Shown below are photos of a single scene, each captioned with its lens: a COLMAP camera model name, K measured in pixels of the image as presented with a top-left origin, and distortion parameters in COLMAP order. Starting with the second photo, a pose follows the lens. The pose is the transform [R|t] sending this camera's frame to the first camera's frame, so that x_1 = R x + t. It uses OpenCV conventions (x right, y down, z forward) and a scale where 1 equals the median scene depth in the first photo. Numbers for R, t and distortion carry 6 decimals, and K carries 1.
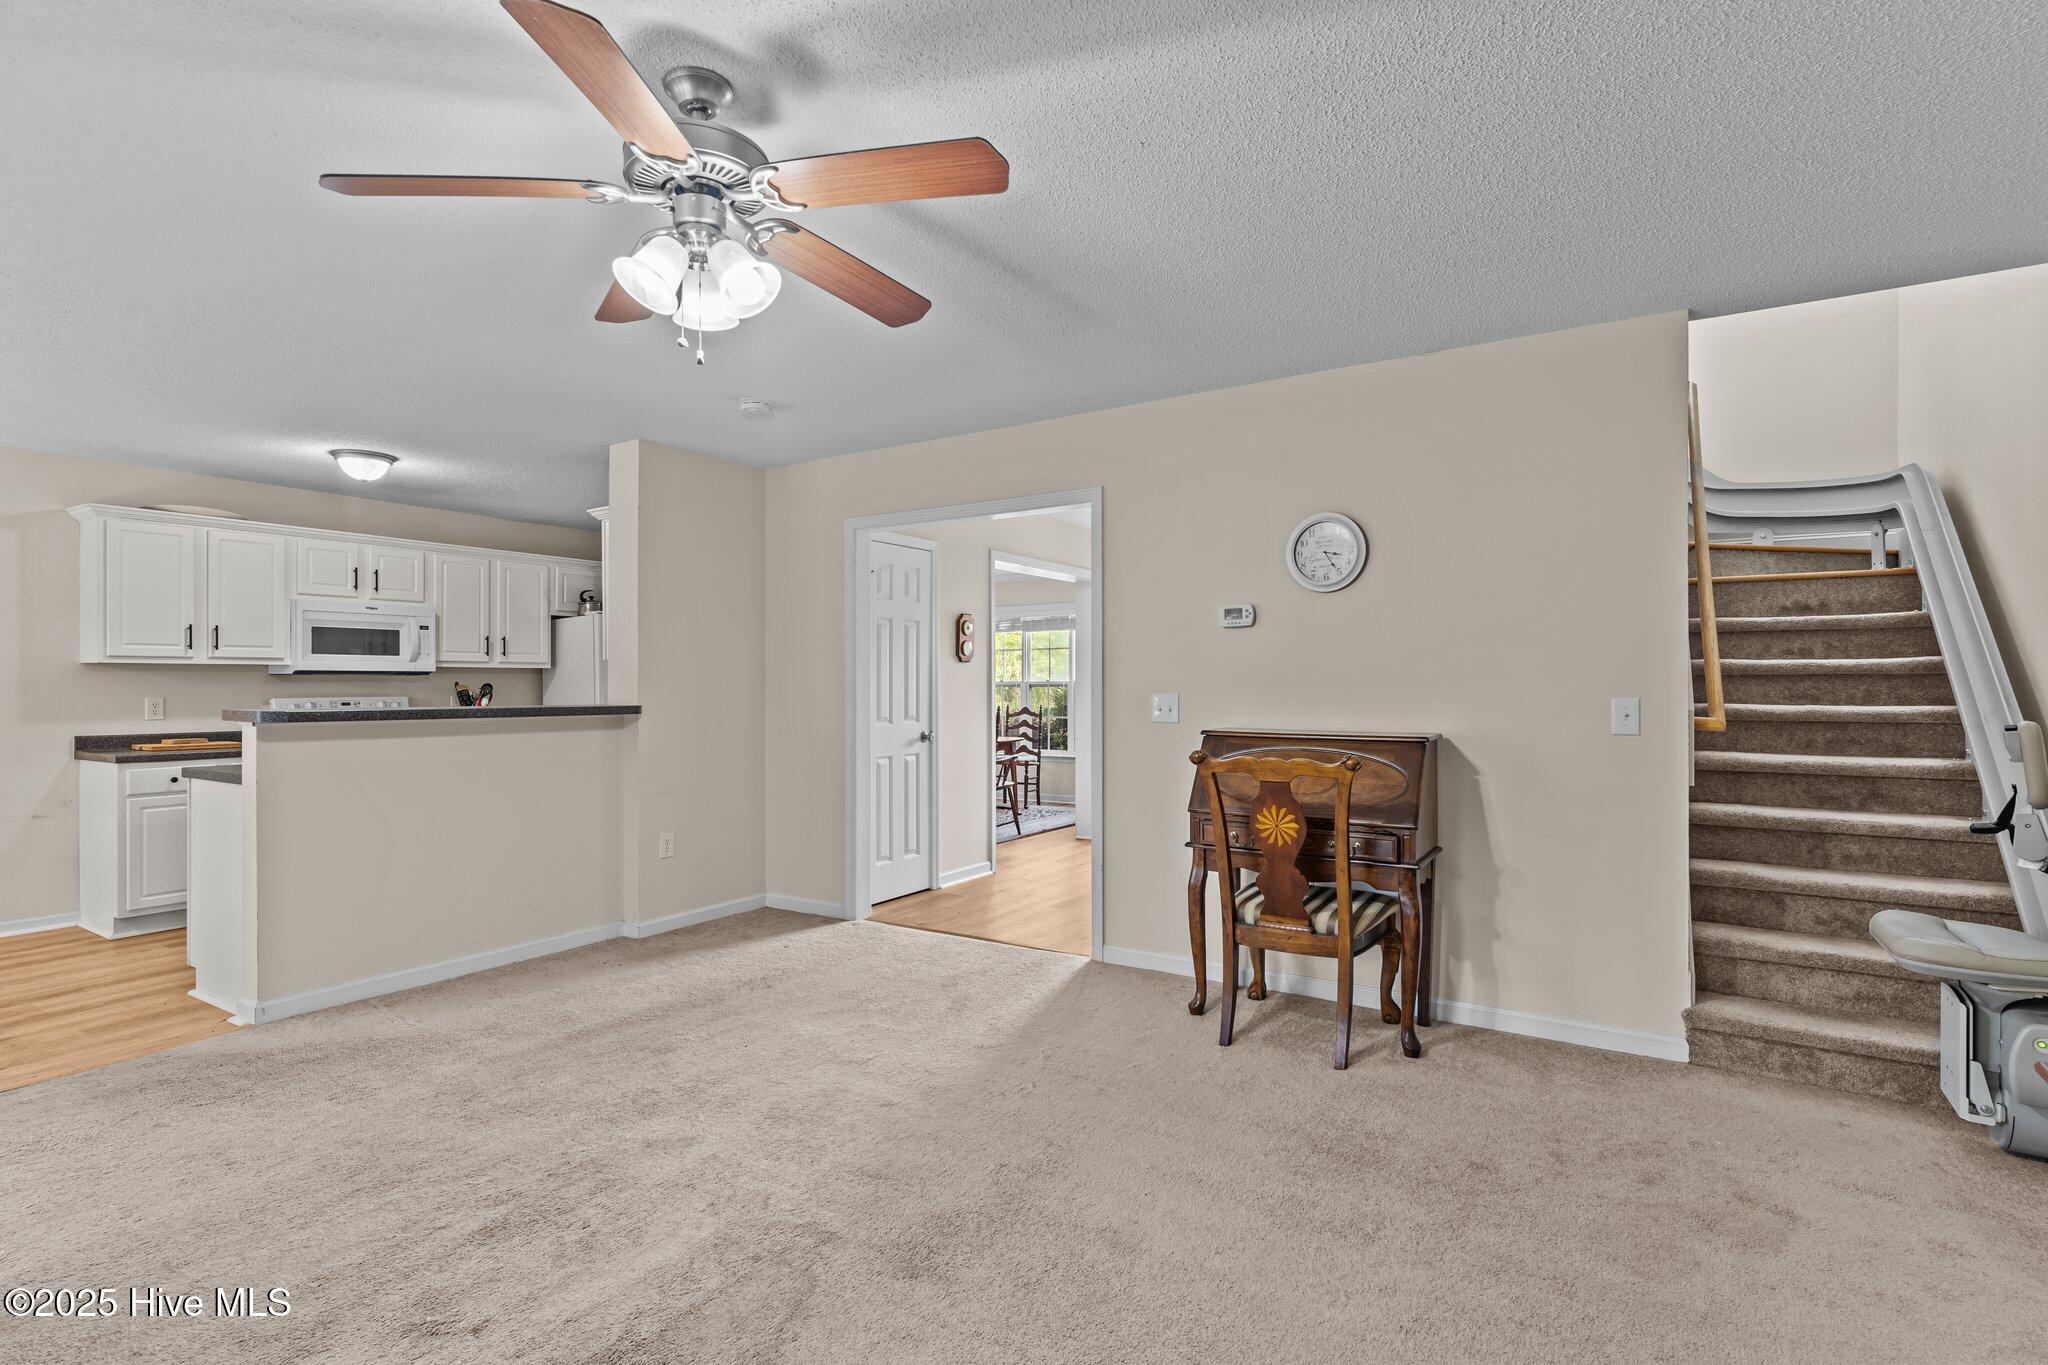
lens RADIAL K [[987.4, 0, 1007.0], [0, 987.4, 680.5], [0, 0, 1]] dist [0.002033, -0.000907]
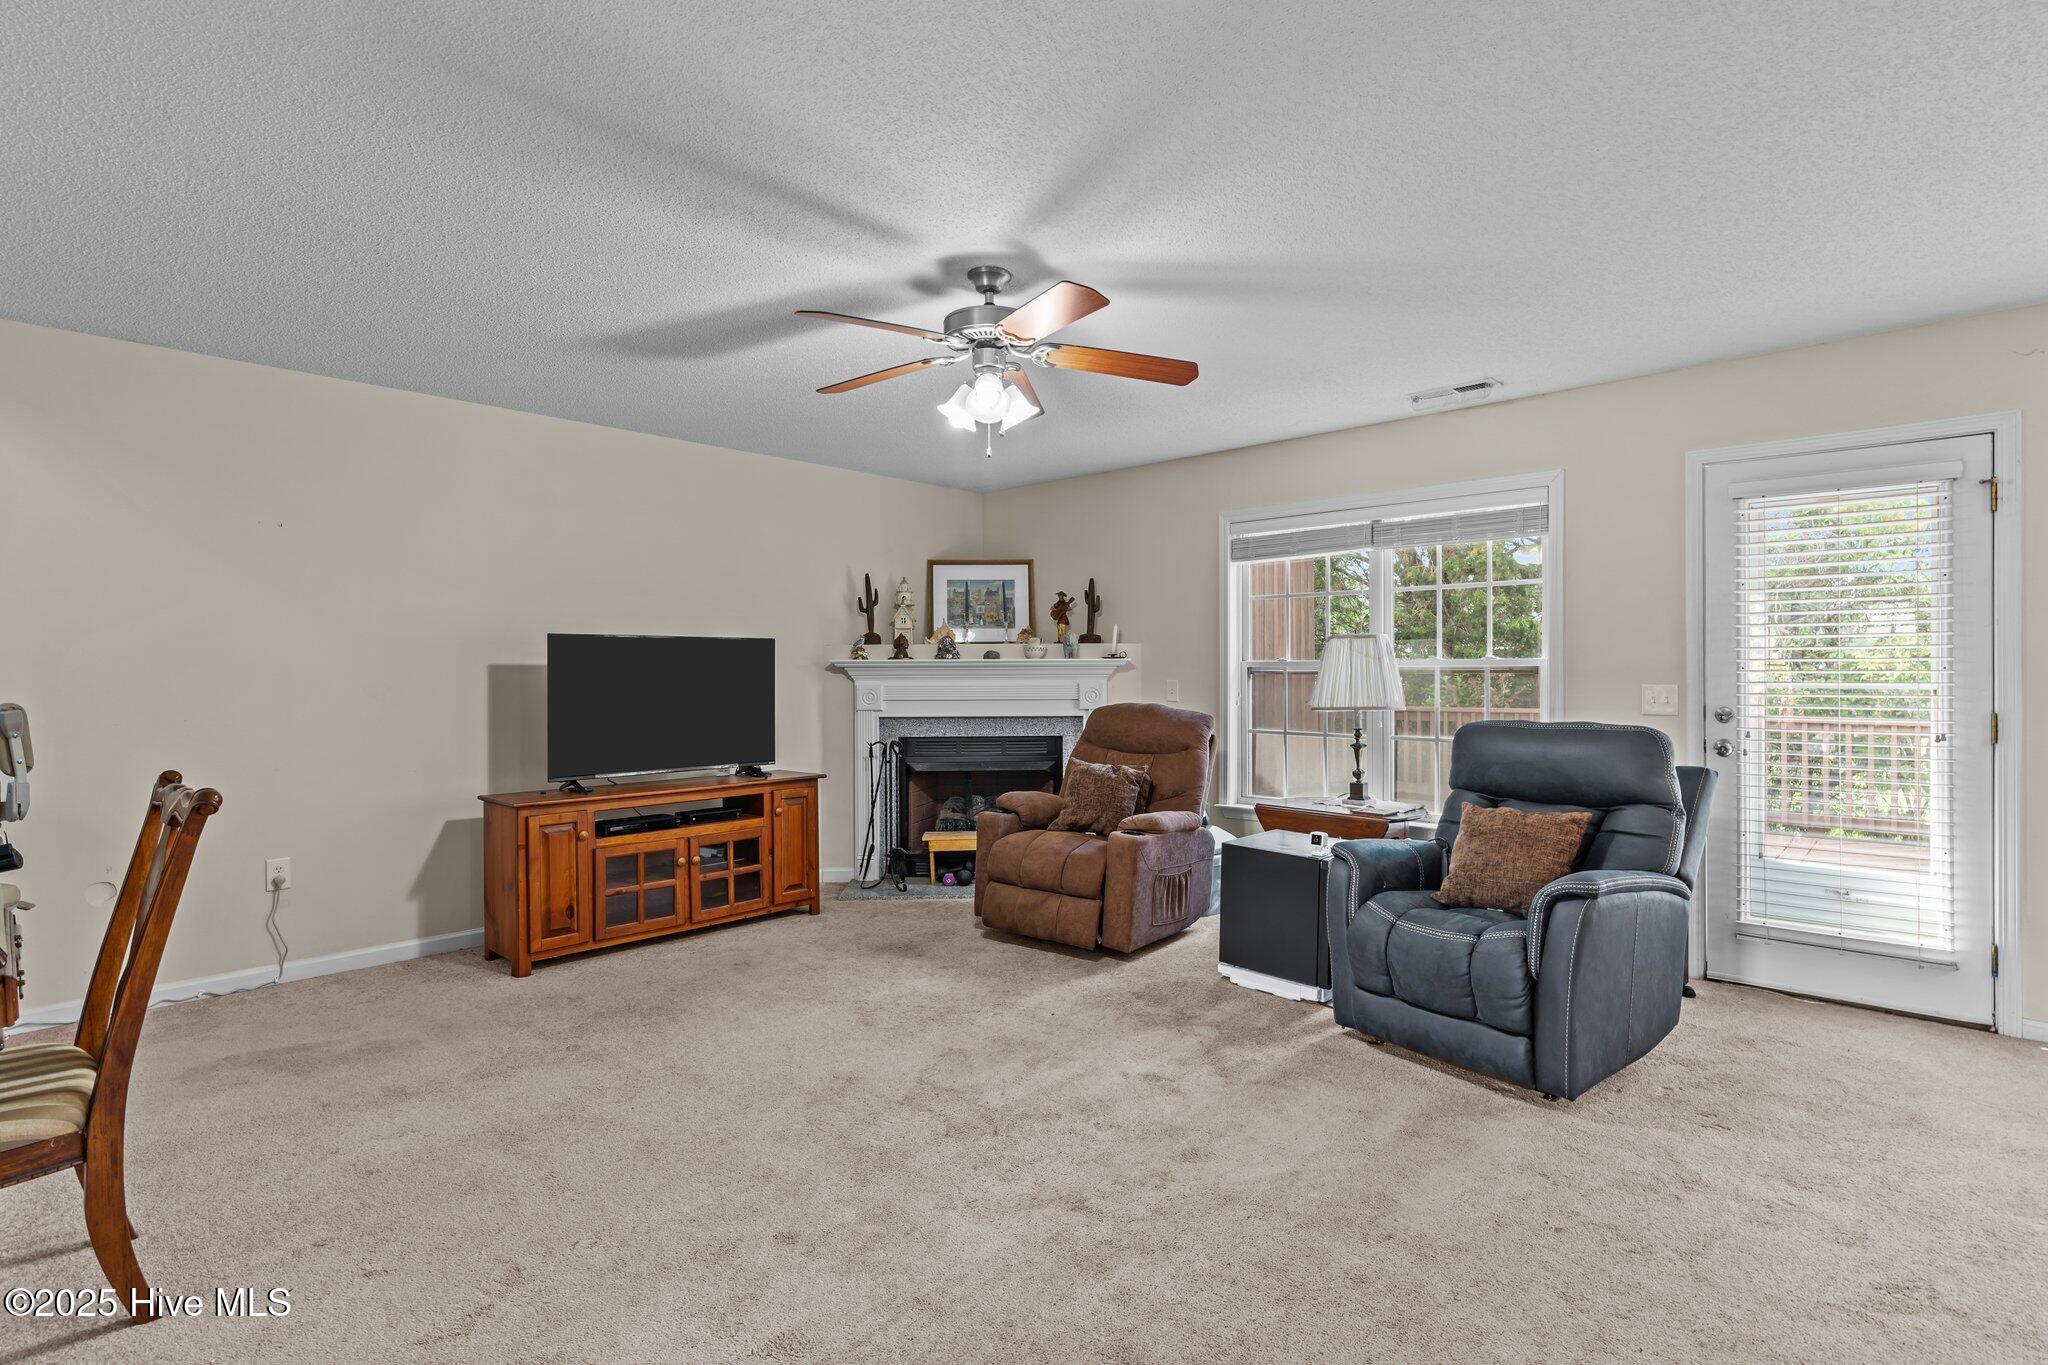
lens RADIAL K [[987.4, 0, 1016.3], [0, 987.4, 665.7], [0, 0, 1]] dist [0.002033, -0.000907]
pose [[-0.982904, 0.007616, 0.183961, -0.313272], [0.007513, 0.999971, -0.001259, 0.002961], [-0.183965, 0.000145, -0.982933, 1.241479]]
